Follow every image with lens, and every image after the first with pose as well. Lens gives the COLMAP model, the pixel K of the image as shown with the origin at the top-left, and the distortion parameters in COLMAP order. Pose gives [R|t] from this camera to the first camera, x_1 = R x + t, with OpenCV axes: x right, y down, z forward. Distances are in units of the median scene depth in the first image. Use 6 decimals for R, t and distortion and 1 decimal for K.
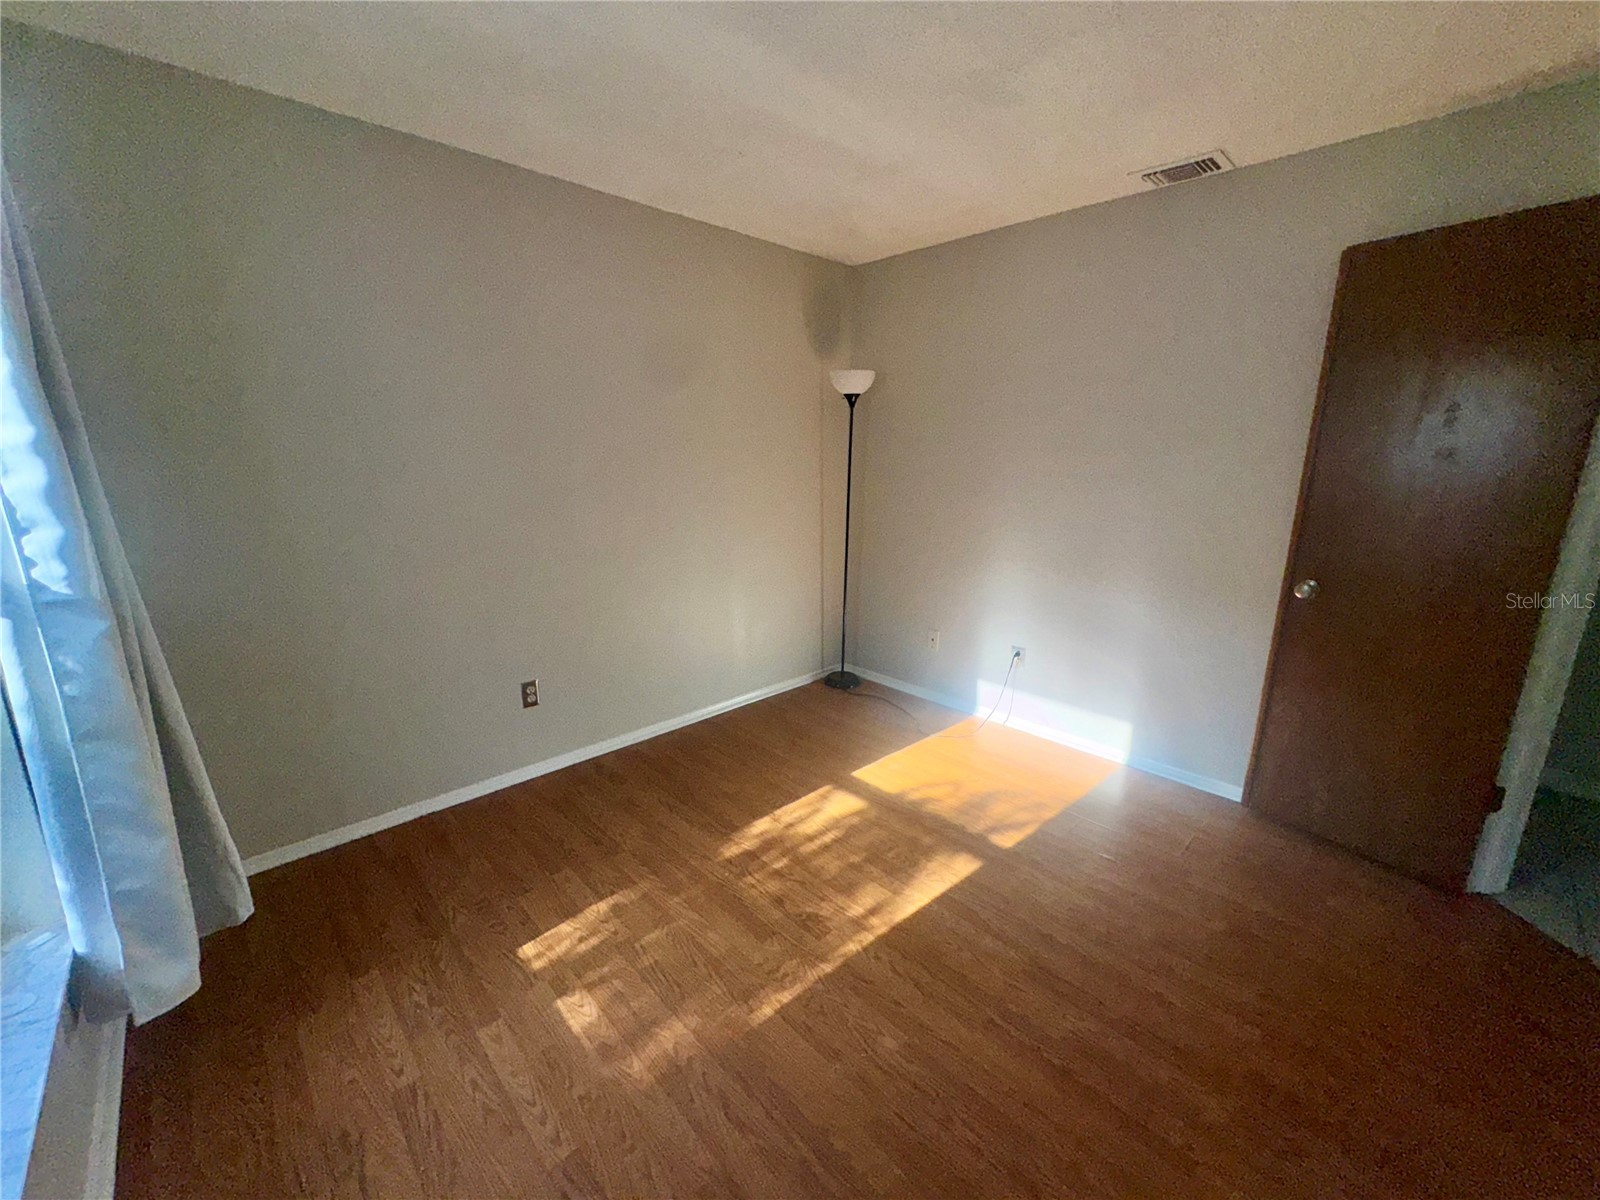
lens RADIAL K [[640.6, 0, 800.0], [0, 640.6, 600.0], [0, 0, 1]] dist [-0.002870, -0.000051]
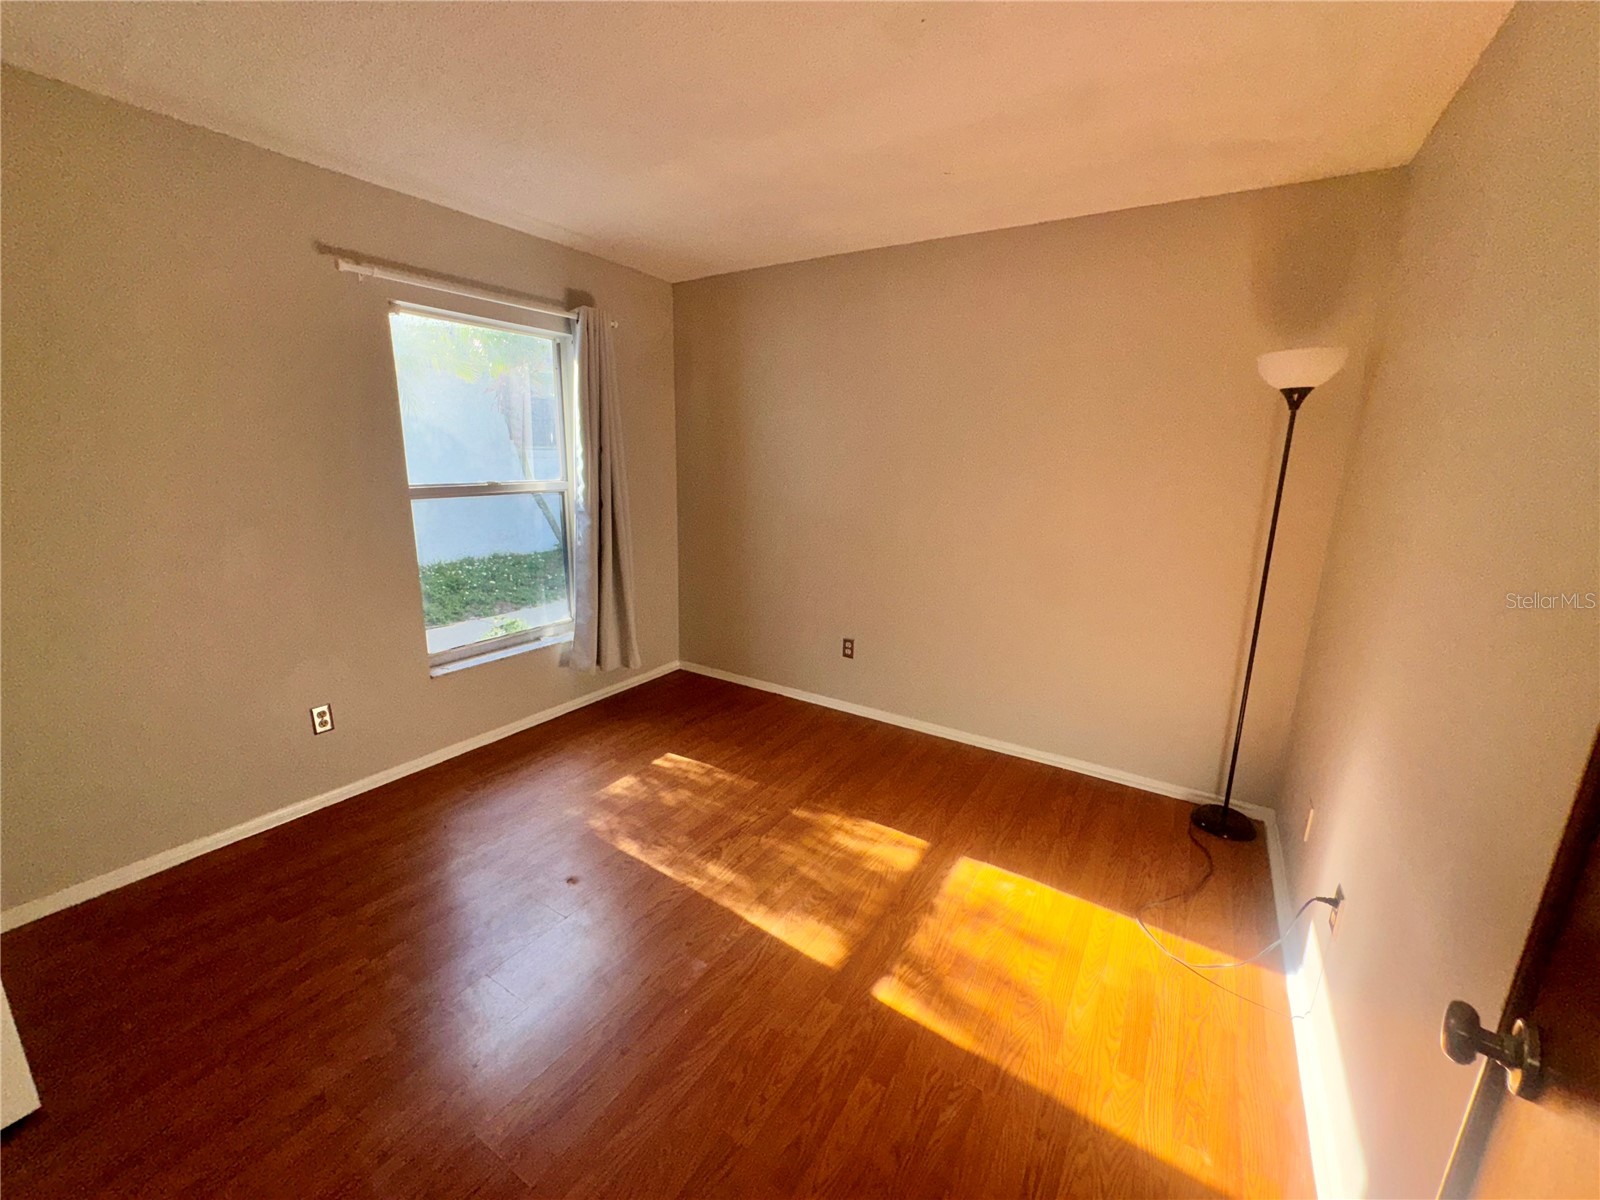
lens RADIAL K [[640.6, 0, 800.0], [0, 640.6, 600.0], [0, 0, 1]] dist [-0.002870, -0.000051]
pose [[0.233961, 0.219620, -0.947116, 0.780988], [-0.243594, 0.956323, 0.161581, -0.136184], [0.941235, 0.192908, 0.277240, 0.524606]]
